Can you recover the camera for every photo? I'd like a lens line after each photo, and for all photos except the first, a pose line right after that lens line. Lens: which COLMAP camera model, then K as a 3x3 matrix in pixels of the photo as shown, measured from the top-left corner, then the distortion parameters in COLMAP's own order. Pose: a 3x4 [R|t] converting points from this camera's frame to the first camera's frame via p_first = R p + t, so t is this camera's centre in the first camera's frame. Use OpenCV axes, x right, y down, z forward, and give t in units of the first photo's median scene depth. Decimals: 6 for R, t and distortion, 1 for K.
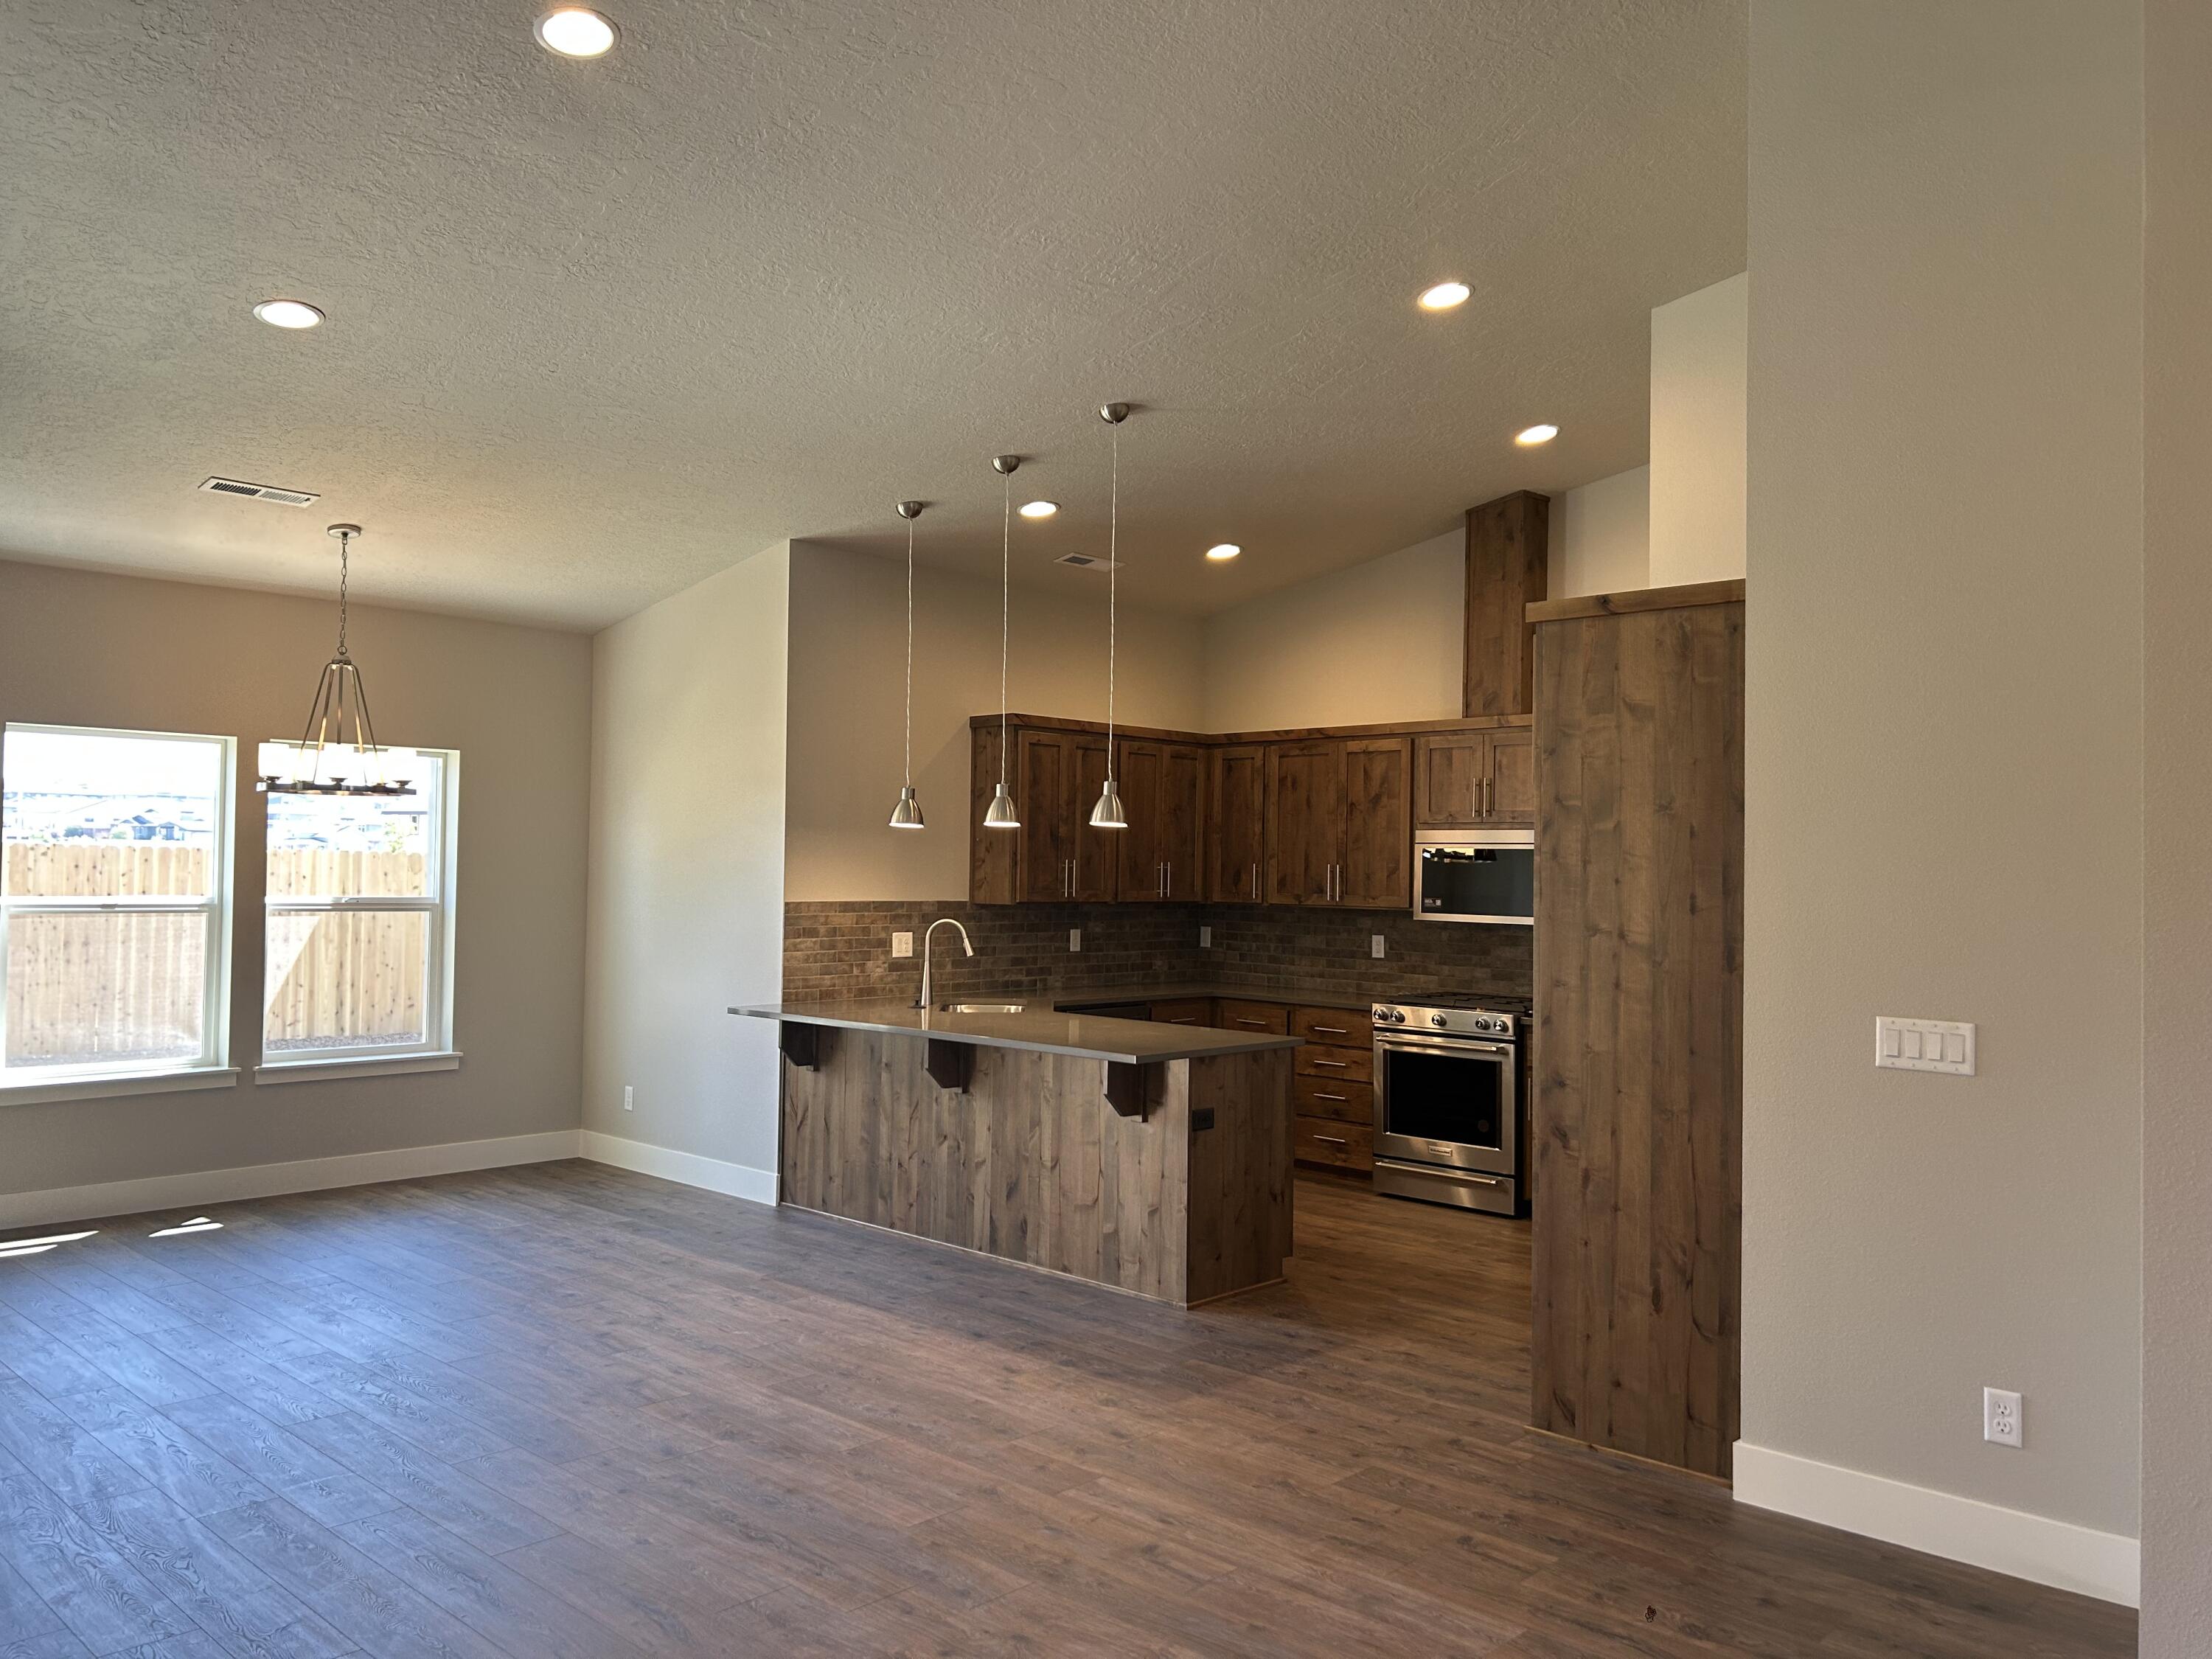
lens RADIAL K [[1652.4, 0, 1057.3], [0, 1652.4, 839.6], [0, 0, 1]] dist [0.067987, -0.045895]
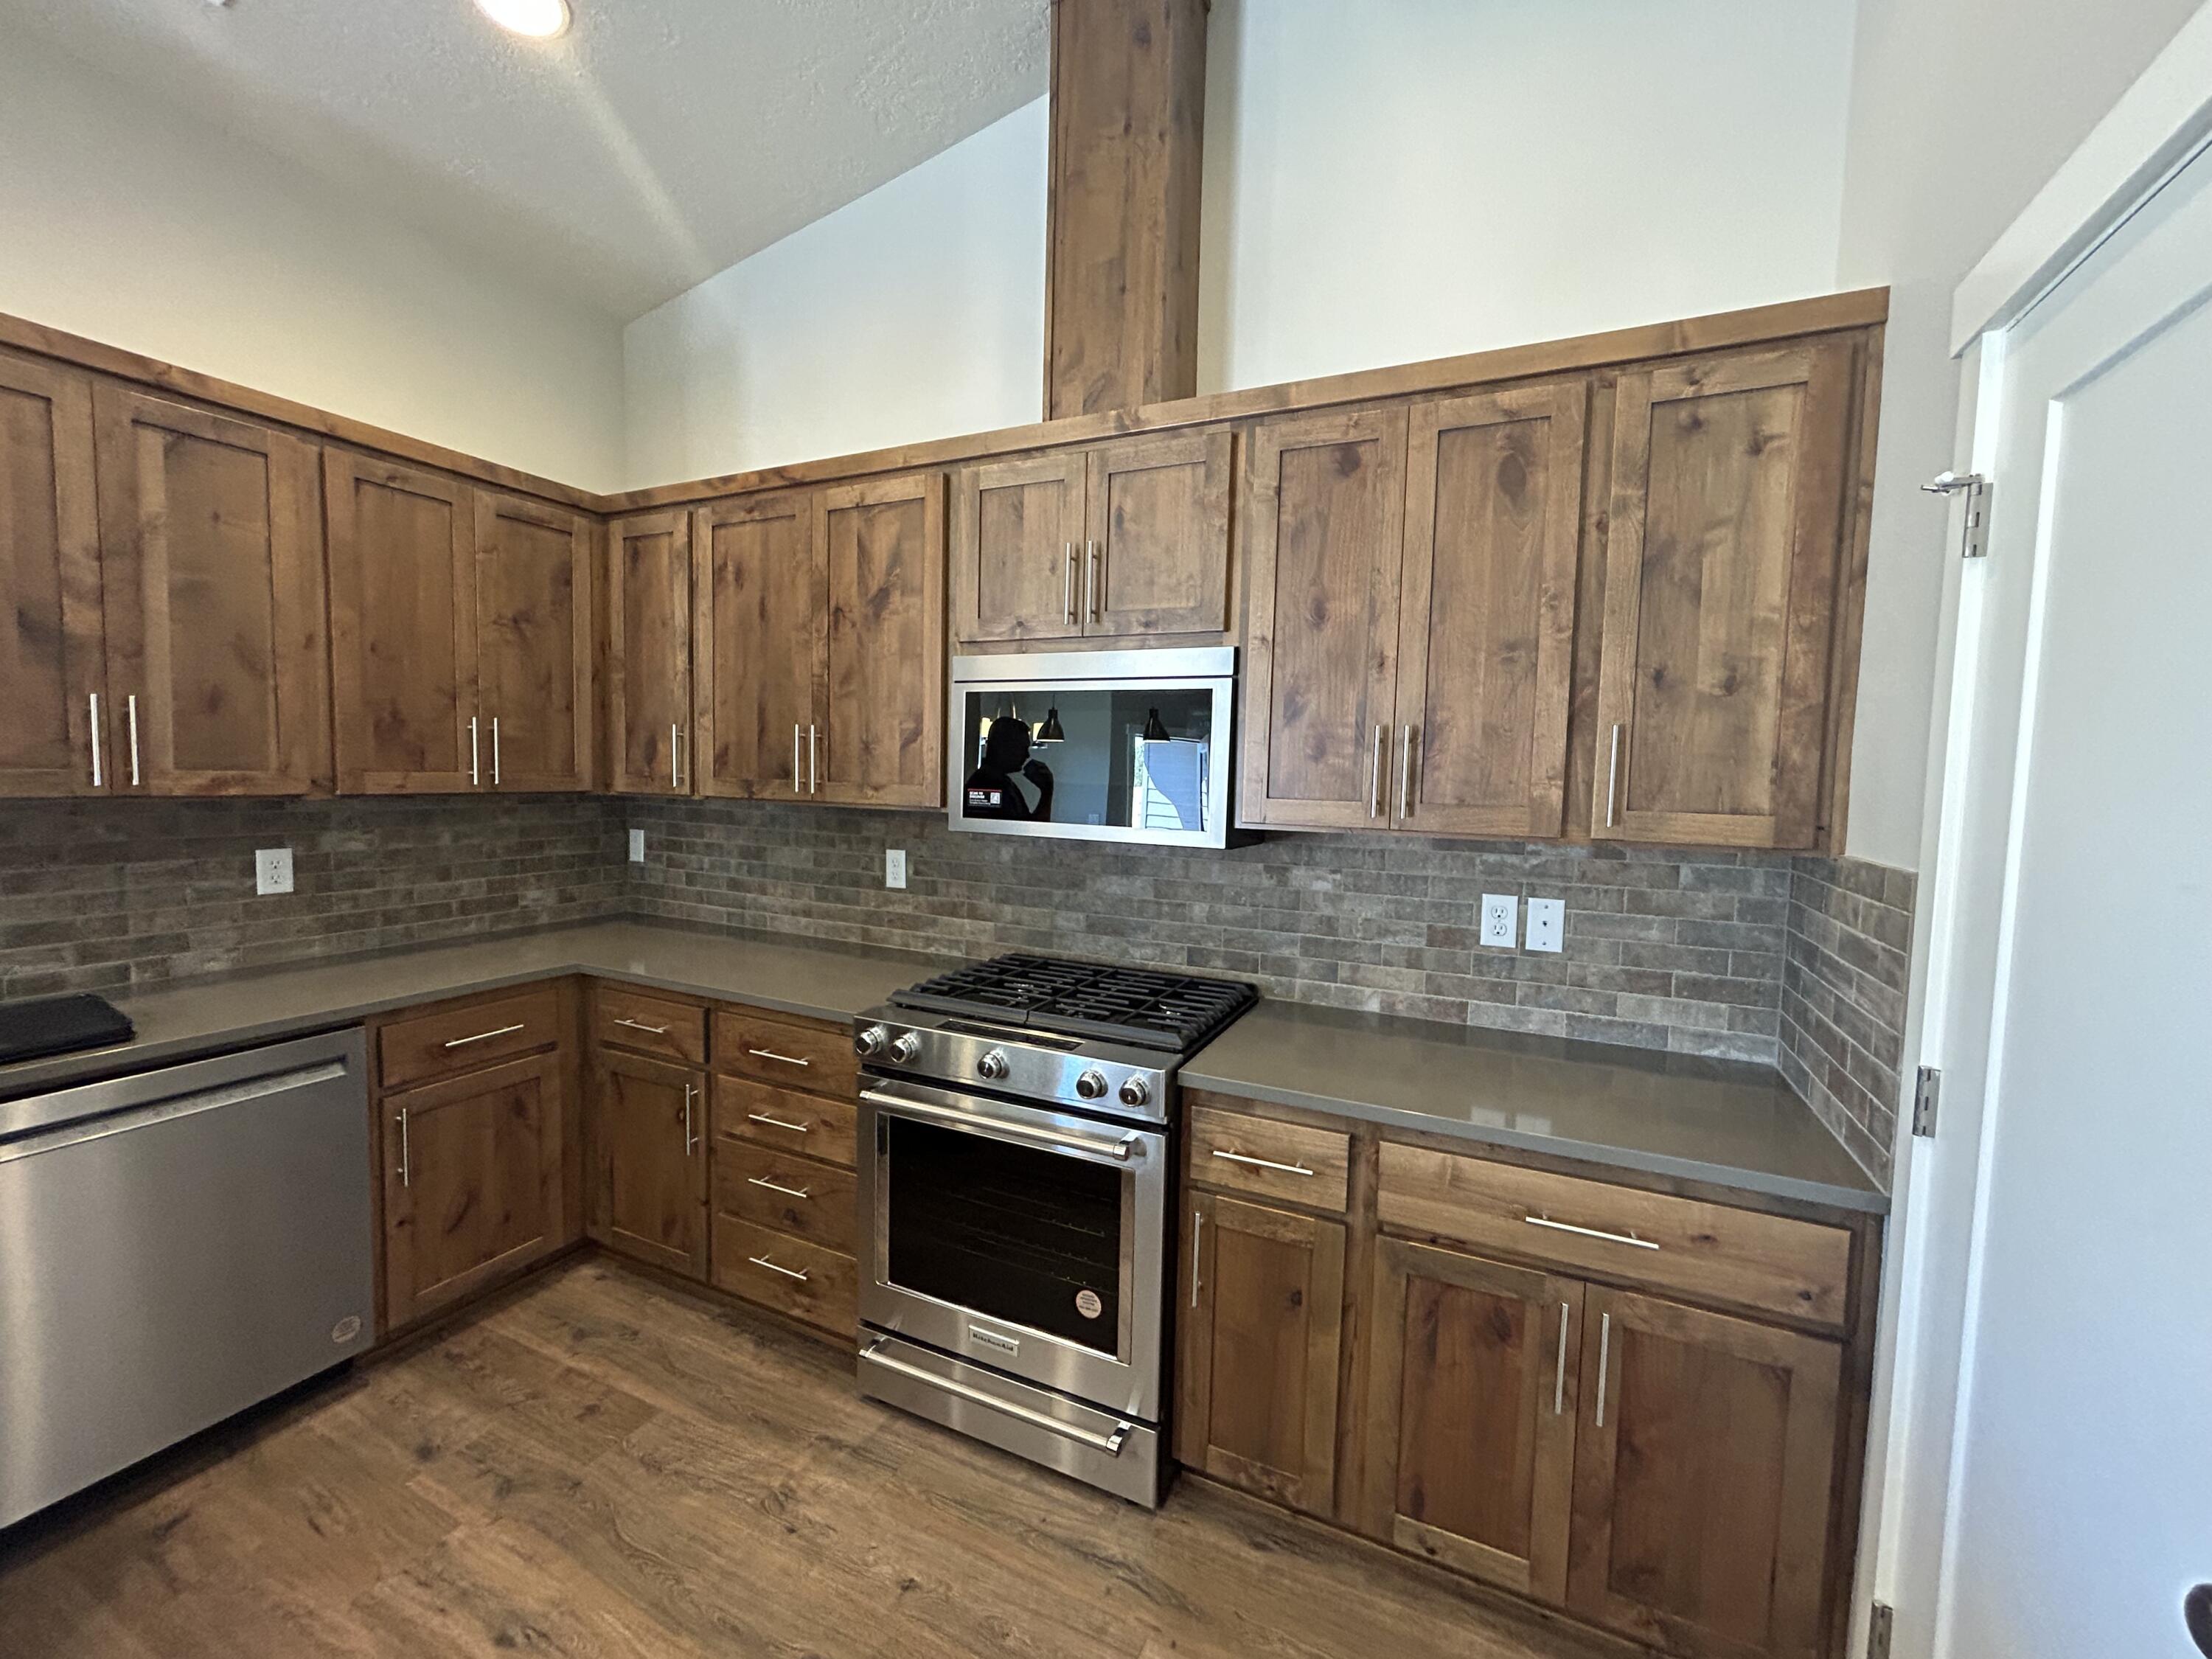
lens RADIAL K [[891.5, 0, 1103.9], [0, 891.5, 828.7], [0, 0, 1]] dist [-0.002448, -0.000104]
pose [[0.943497, -0.015343, 0.331025, 0.163328], [-0.015869, 0.995690, 0.091381, 0.020854], [-0.331001, -0.091471, 0.939187, 0.699477]]
